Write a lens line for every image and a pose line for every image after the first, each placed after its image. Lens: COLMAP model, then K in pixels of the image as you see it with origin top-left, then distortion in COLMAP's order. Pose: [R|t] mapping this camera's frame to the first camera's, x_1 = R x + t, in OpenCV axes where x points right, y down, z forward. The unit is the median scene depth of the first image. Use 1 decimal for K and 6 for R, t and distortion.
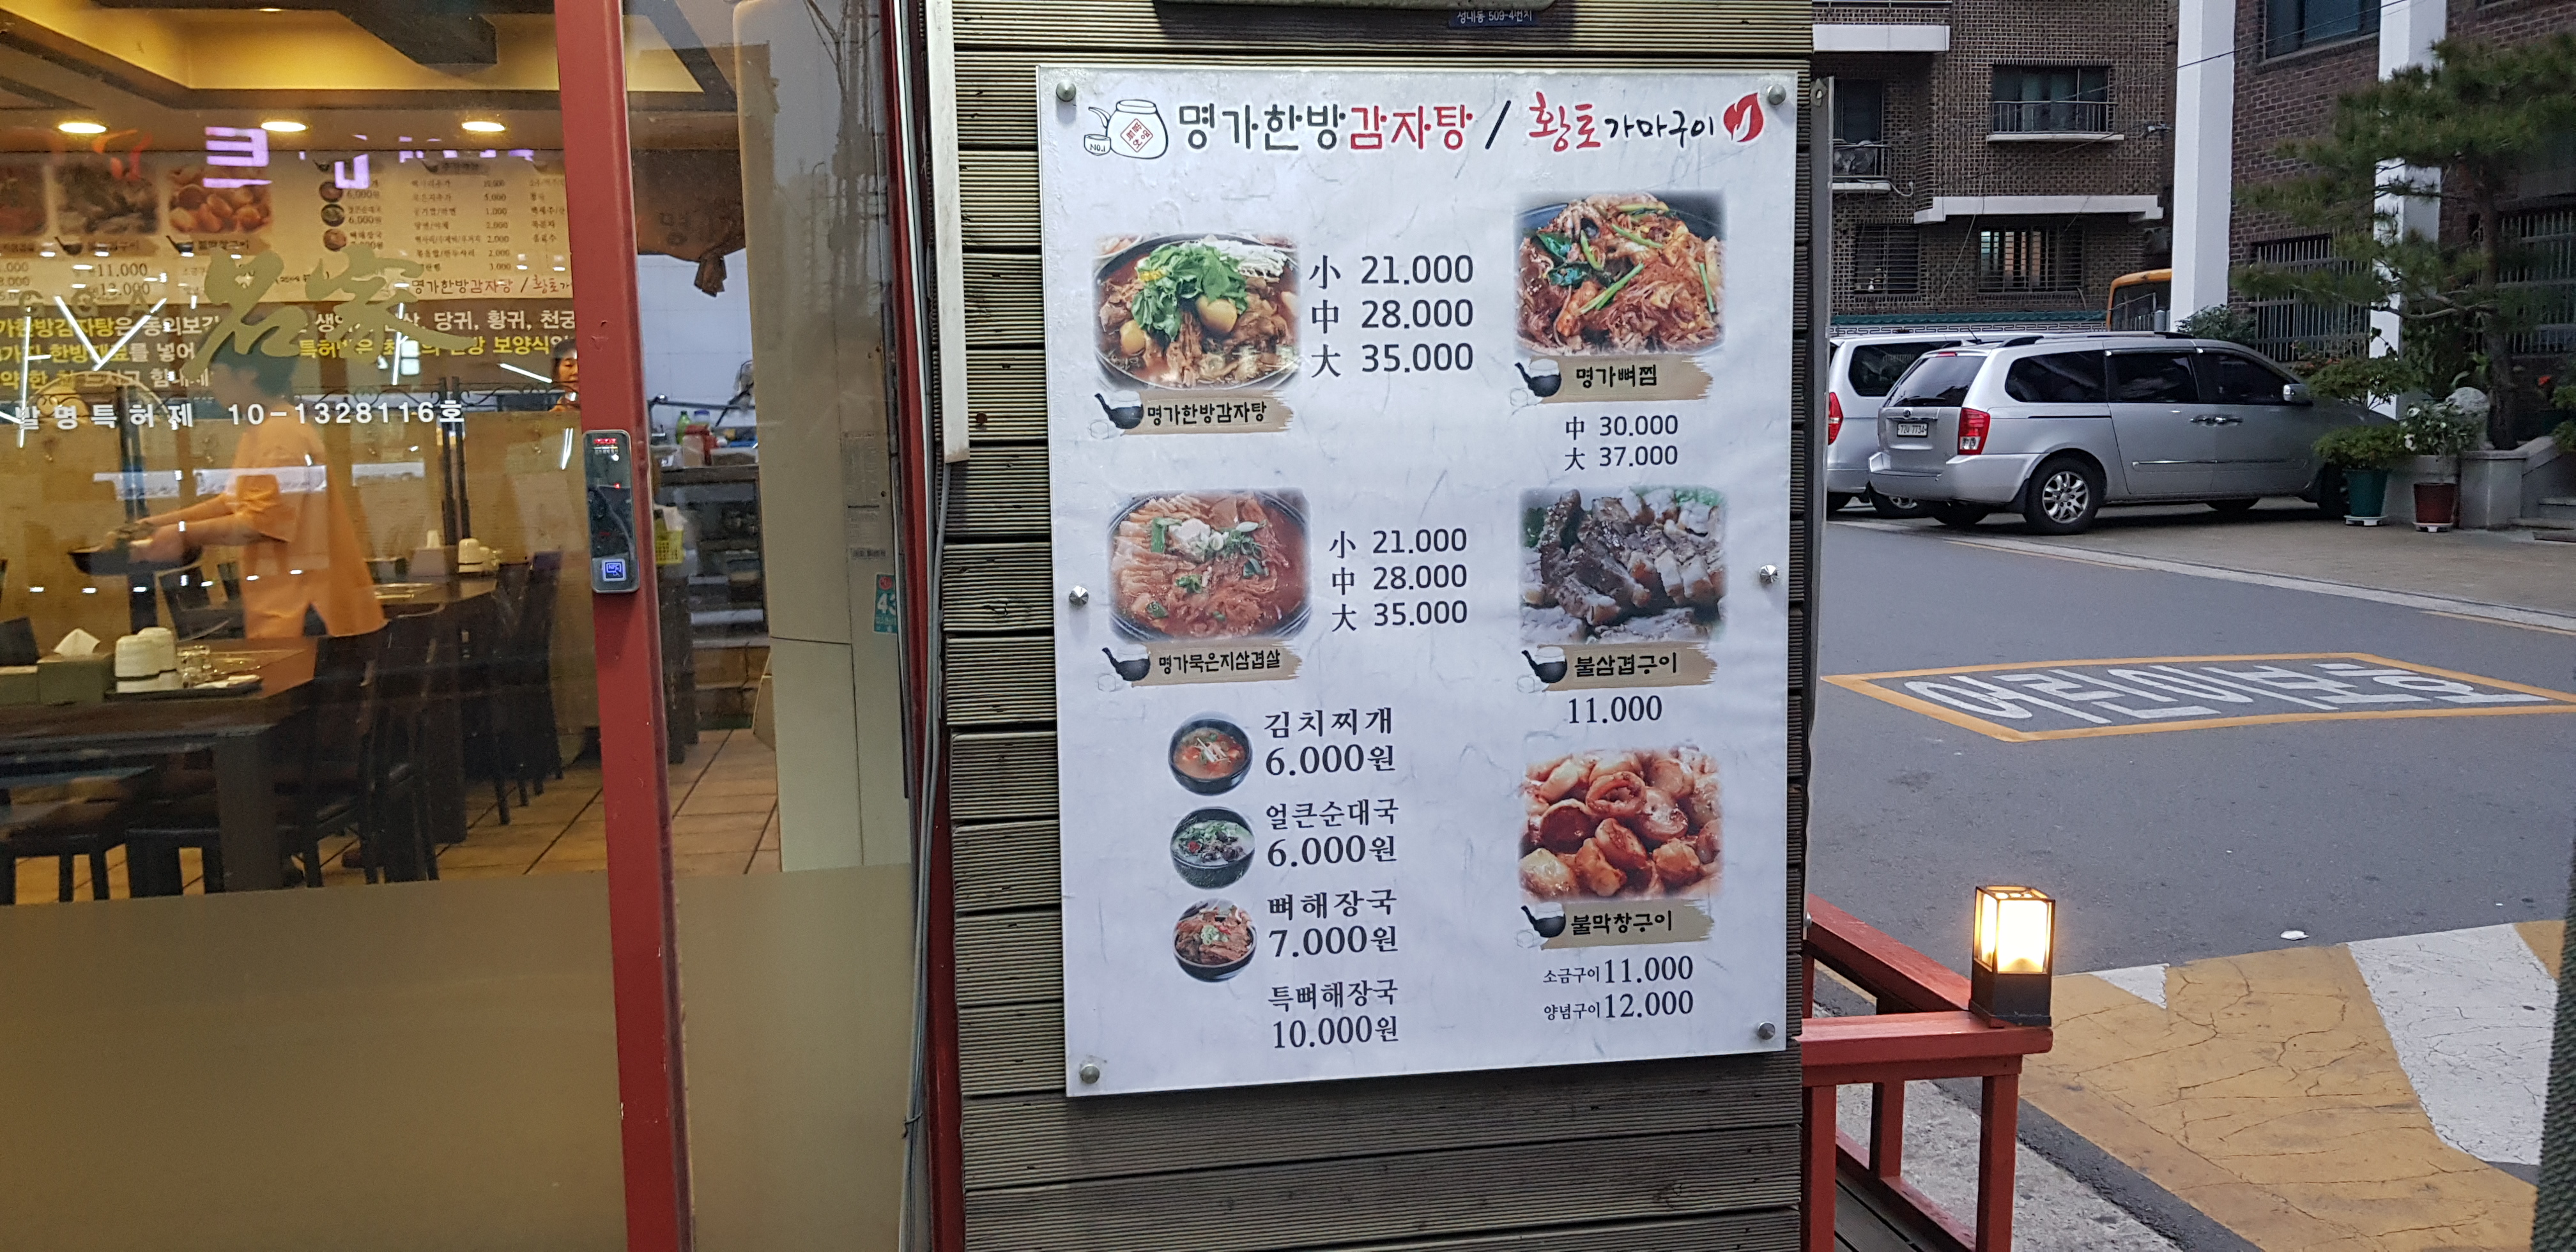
lens RADIAL K [[1989.2, 0, 1260.0], [0, 1989.2, 633.6], [0, 0, 1]] dist [0.043143, -0.049182]
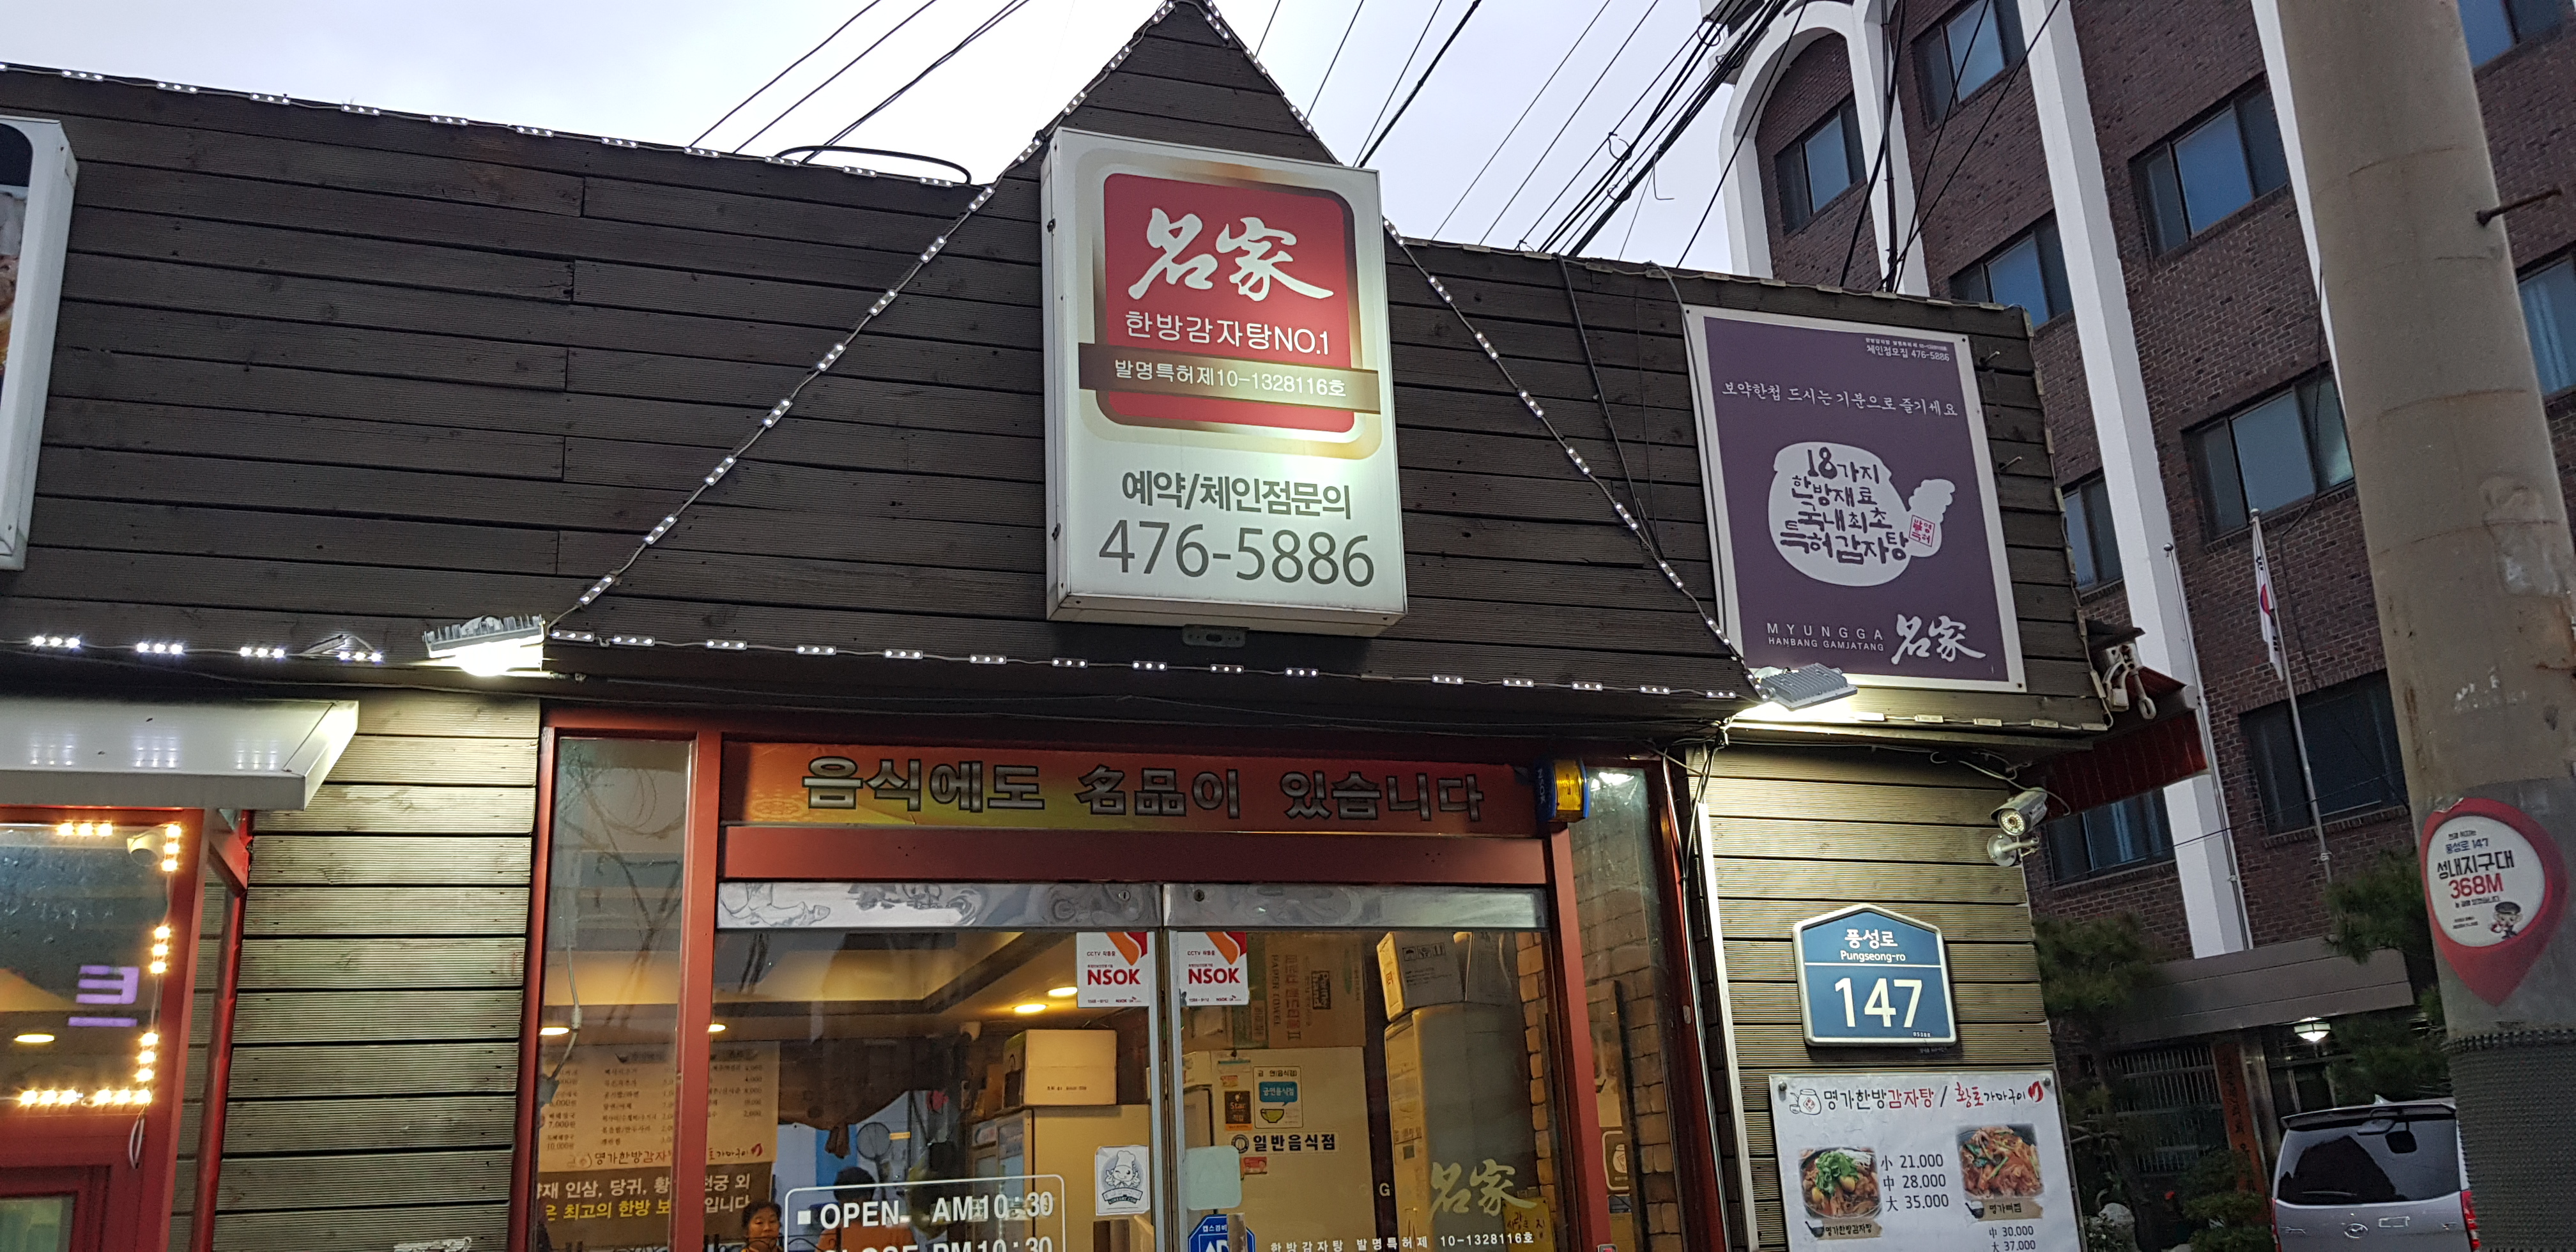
lens RADIAL K [[1989.2, 0, 1278.8], [0, 1989.2, 621.2], [0, 0, 1]] dist [0.043143, -0.049182]
pose [[0.983429, 0.026699, 0.179318, -1.045671], [0.048192, 0.915012, -0.400537, 0.128941], [-0.174772, 0.402541, 0.898563, -1.141997]]
